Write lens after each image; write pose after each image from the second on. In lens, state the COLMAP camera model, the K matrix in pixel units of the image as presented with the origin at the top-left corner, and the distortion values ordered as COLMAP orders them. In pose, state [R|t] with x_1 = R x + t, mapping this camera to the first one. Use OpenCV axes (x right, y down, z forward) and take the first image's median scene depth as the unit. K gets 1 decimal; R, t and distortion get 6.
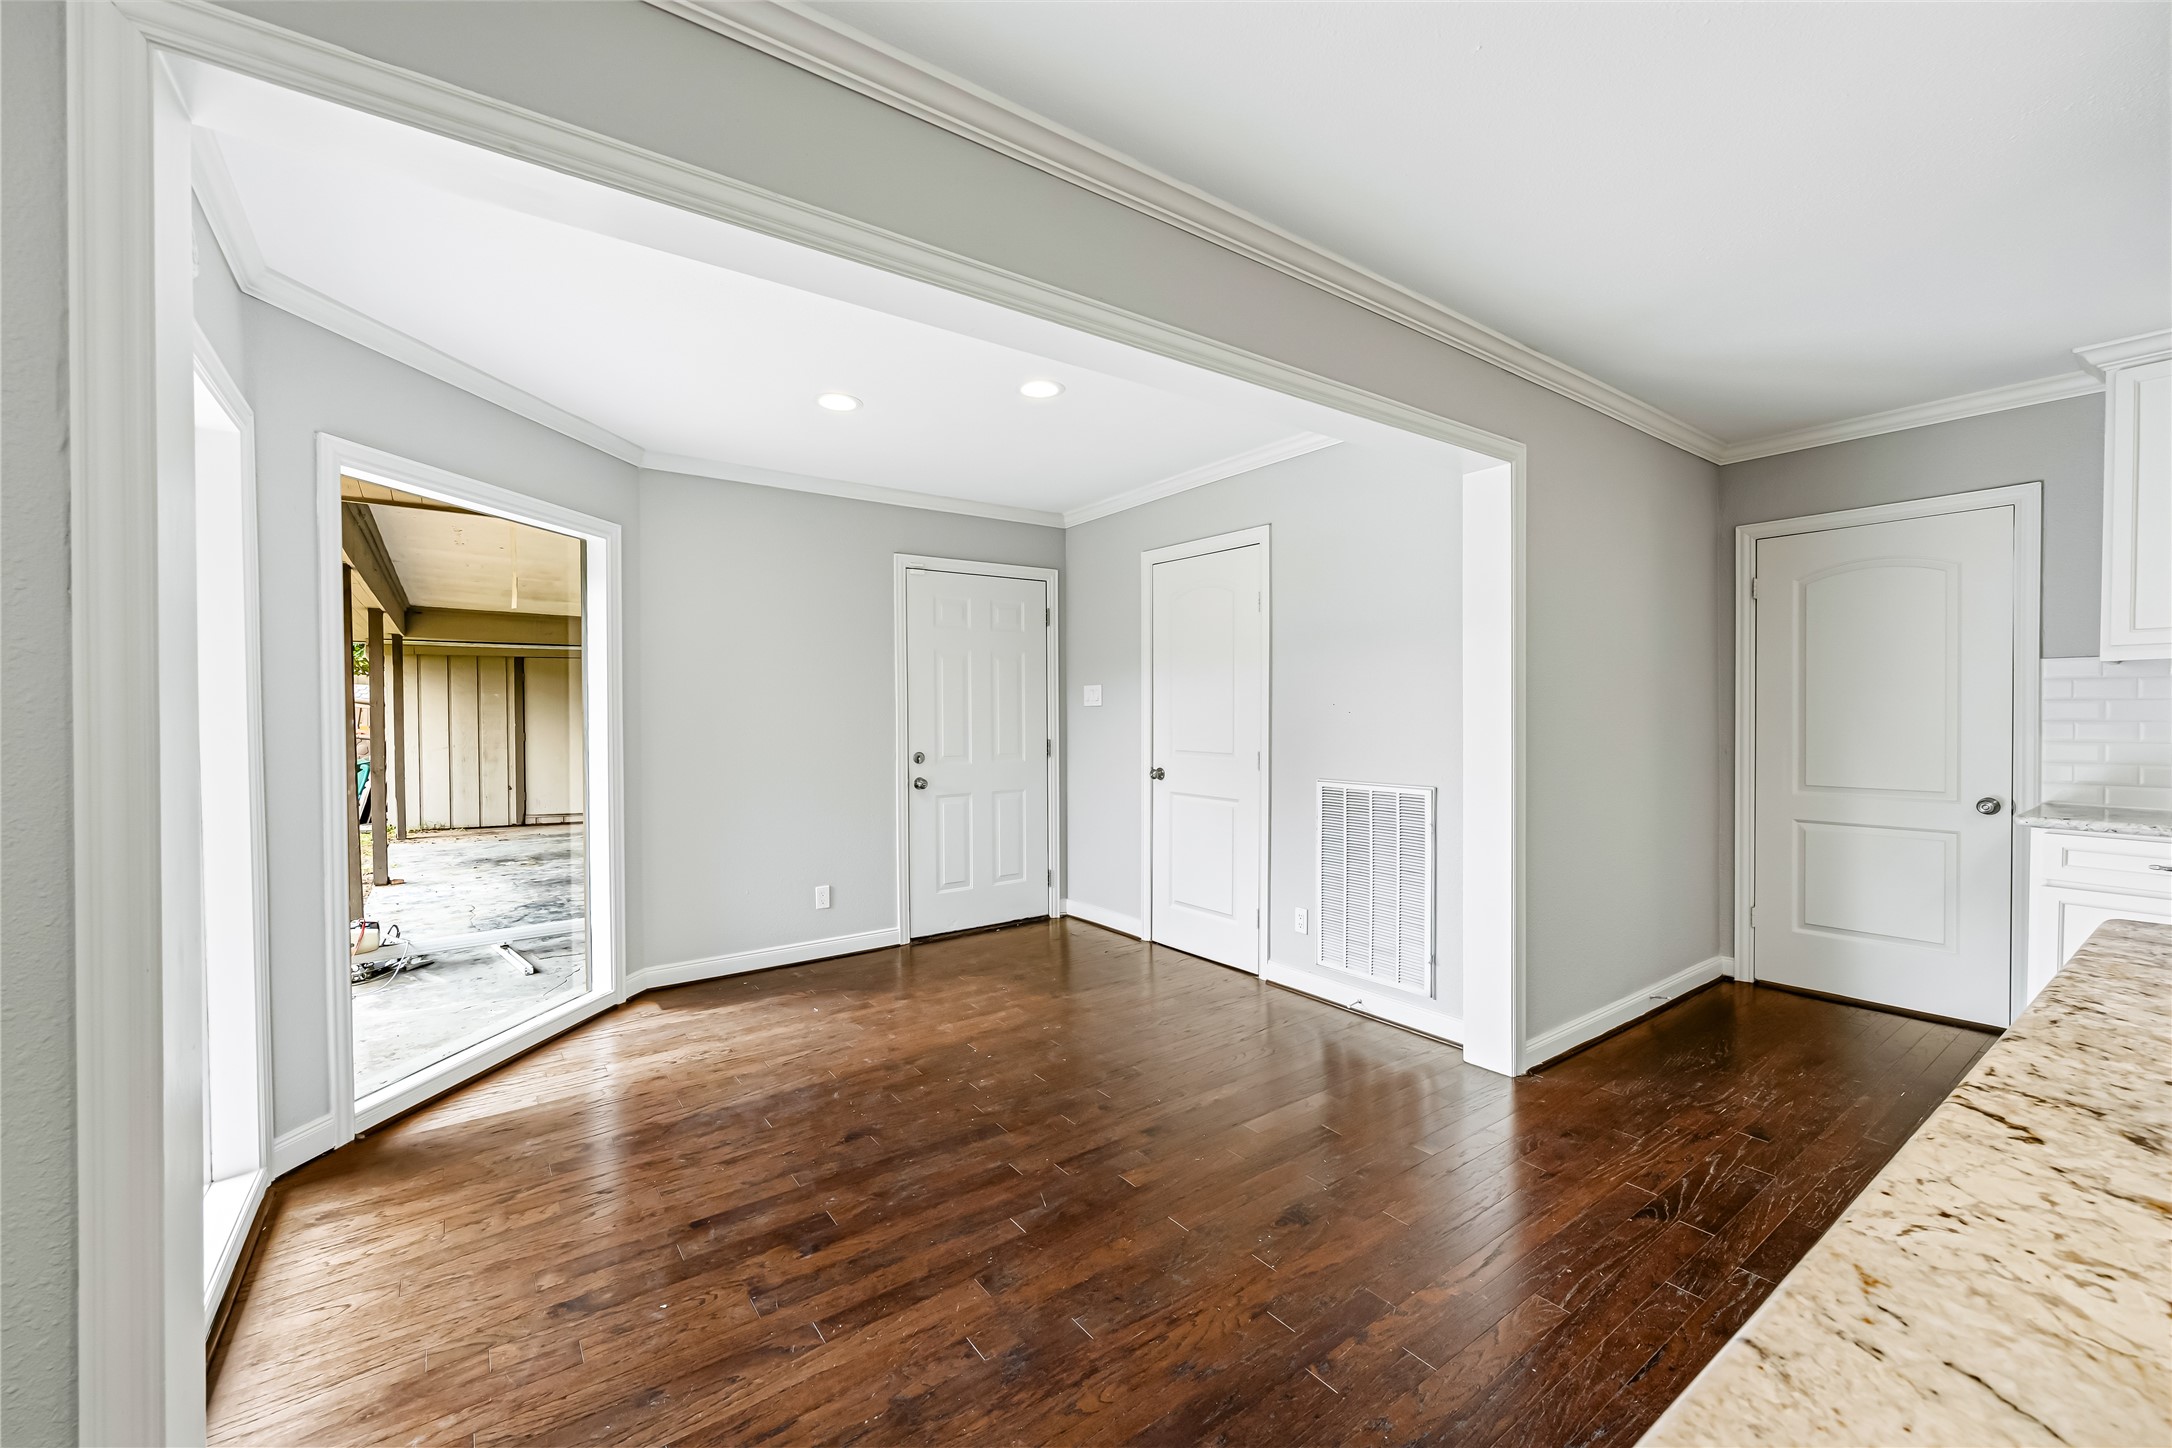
lens RADIAL K [[848.9, 0, 1144.0], [0, 848.9, 736.6], [0, 0, 1]] dist [-0.000695, -0.000067]
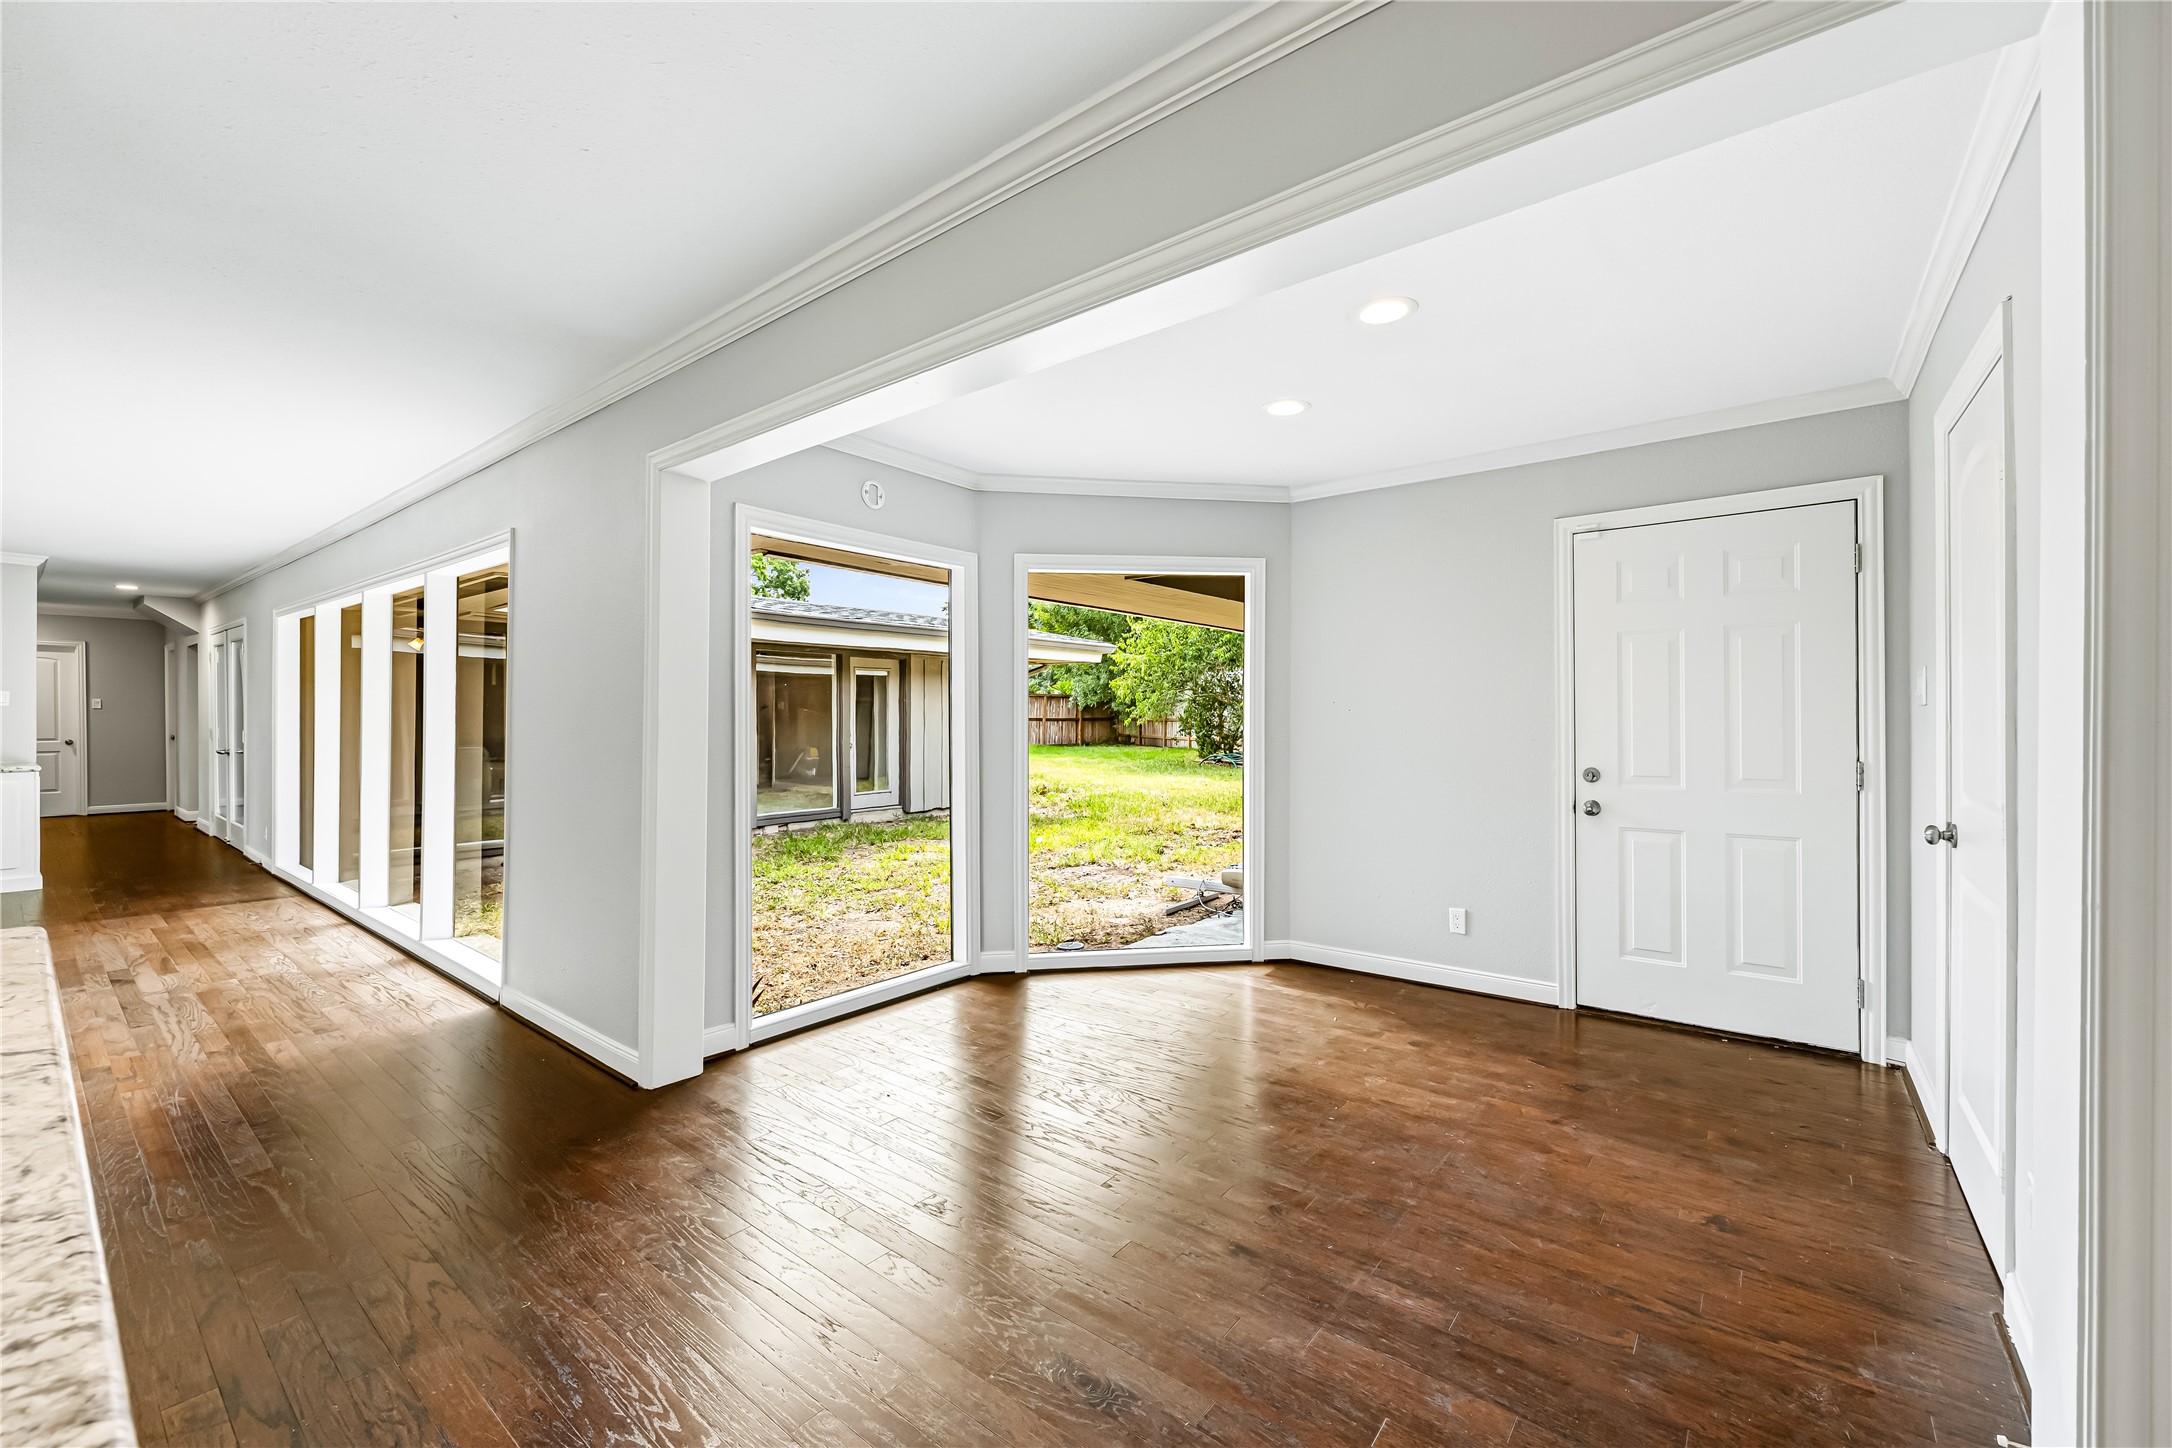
lens RADIAL K [[901.1, 0, 1086.0], [0, 901.1, 724.0], [0, 0, 1]] dist [-0.000027, -0.000031]
pose [[0.239513, 0.009240, -0.970849, 0.510416], [-0.028677, 0.999586, 0.002439, -0.011942], [0.970470, 0.027256, 0.239679, 0.428601]]
